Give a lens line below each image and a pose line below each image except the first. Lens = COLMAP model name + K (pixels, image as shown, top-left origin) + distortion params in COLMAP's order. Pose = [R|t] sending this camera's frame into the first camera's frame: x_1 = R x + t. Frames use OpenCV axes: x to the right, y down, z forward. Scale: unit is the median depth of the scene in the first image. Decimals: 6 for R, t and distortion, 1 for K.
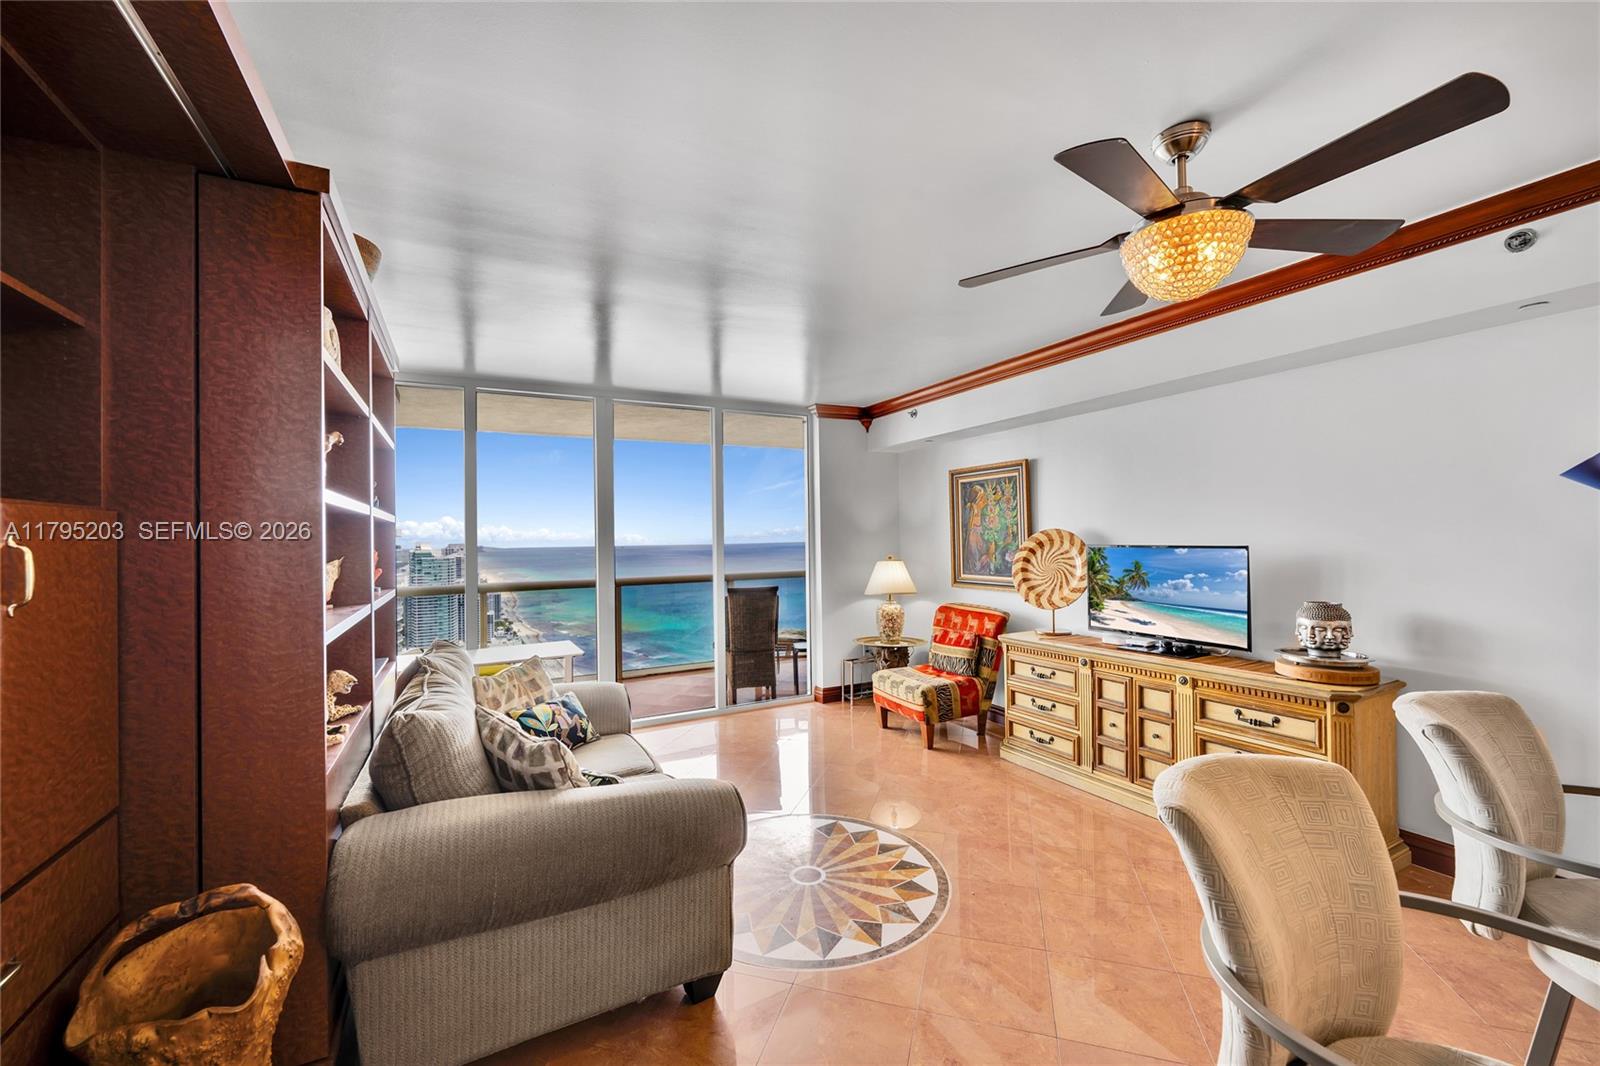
lens RADIAL K [[633.3, 0, 795.1], [0, 633.3, 530.7], [0, 0, 1]] dist [-0.000379, -0.000110]
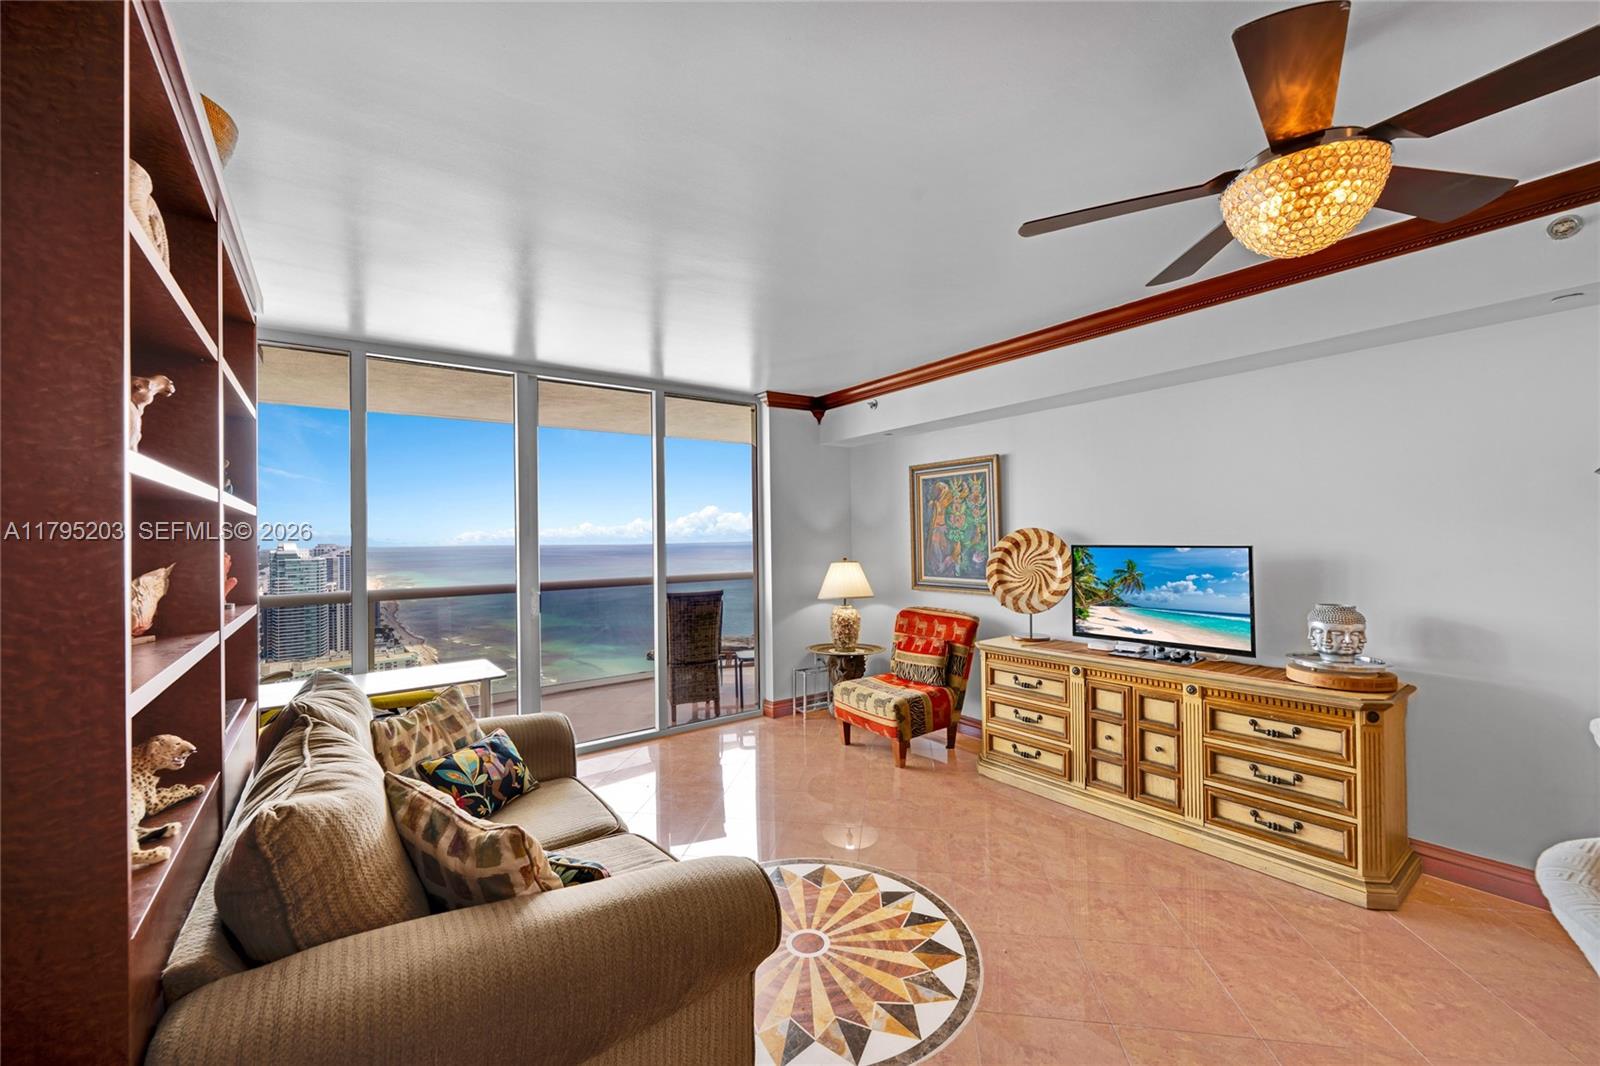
lens RADIAL K [[633.3, 0, 795.1], [0, 633.3, 530.7], [0, 0, 1]] dist [-0.000379, -0.000110]
pose [[0.989365, 0.002585, 0.145429, -0.094999], [-0.002452, 0.999996, -0.001088, 0.003449], [-0.145432, 0.000720, 0.989368, 0.143564]]
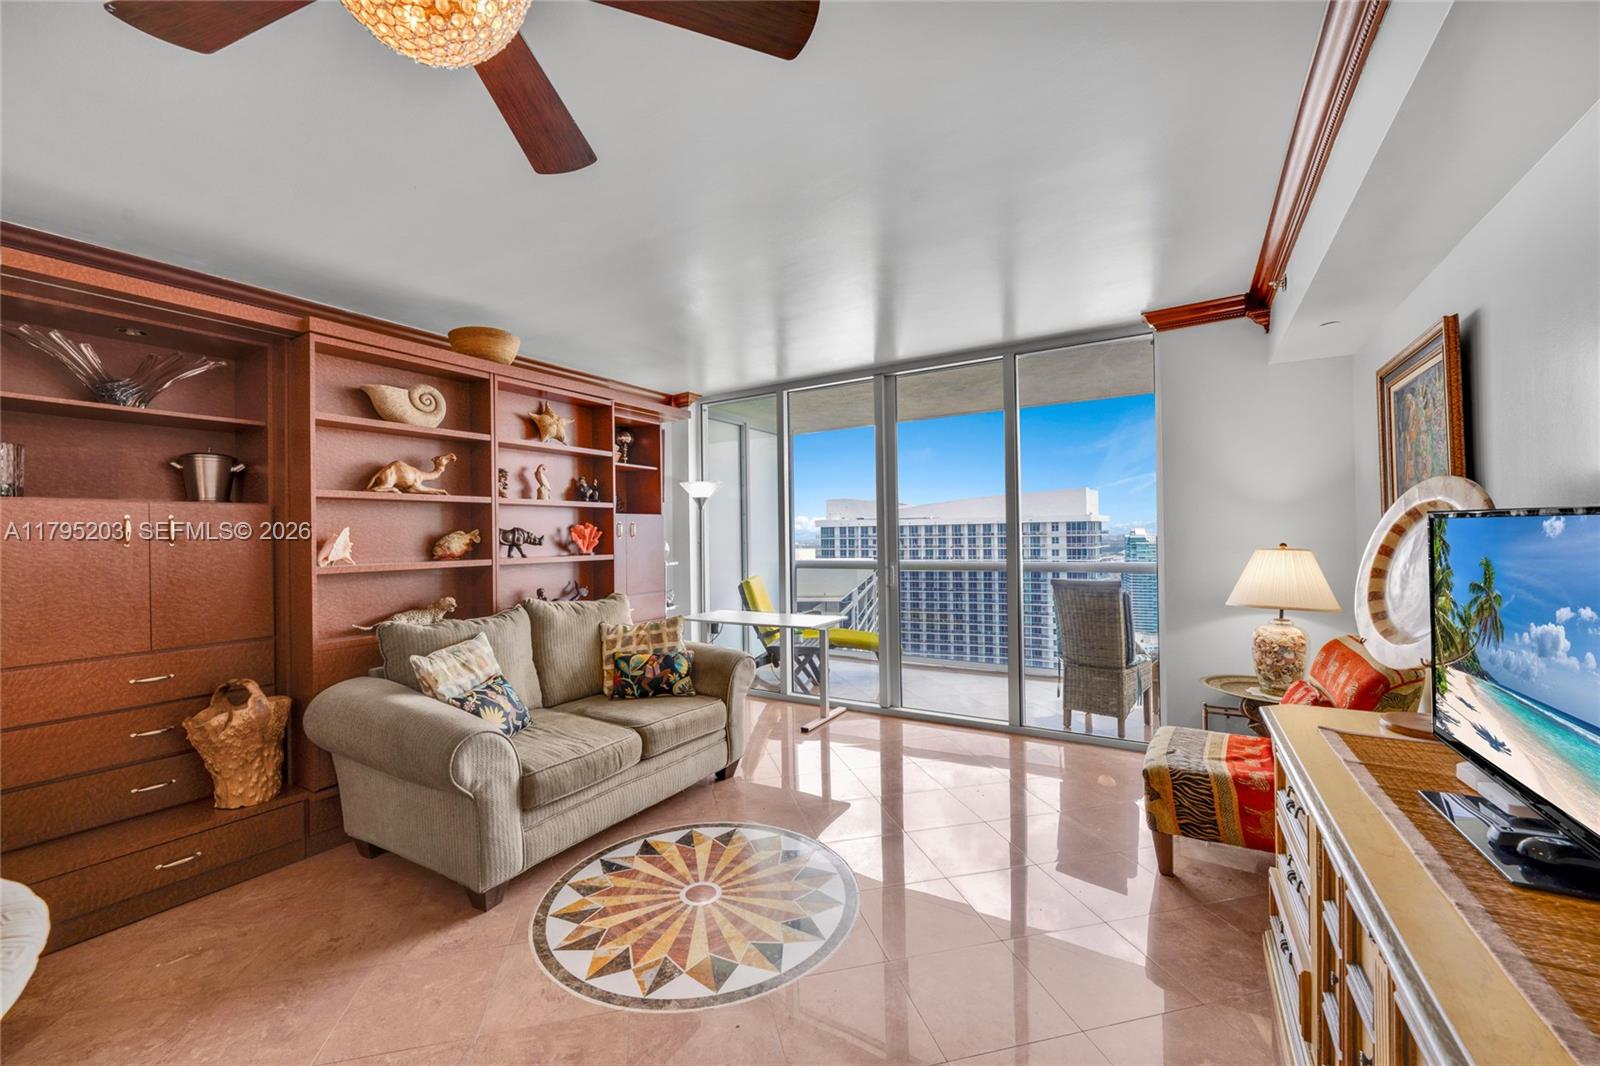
lens RADIAL K [[631.6, 0, 800.0], [0, 631.6, 533.0], [0, 0, 1]] dist [-0.000421, 0.000026]
pose [[0.510042, 0.003109, -0.860144, 0.675316], [0.018509, 0.999722, 0.014589, 0.024200], [0.859950, -0.023362, 0.509843, 0.541931]]
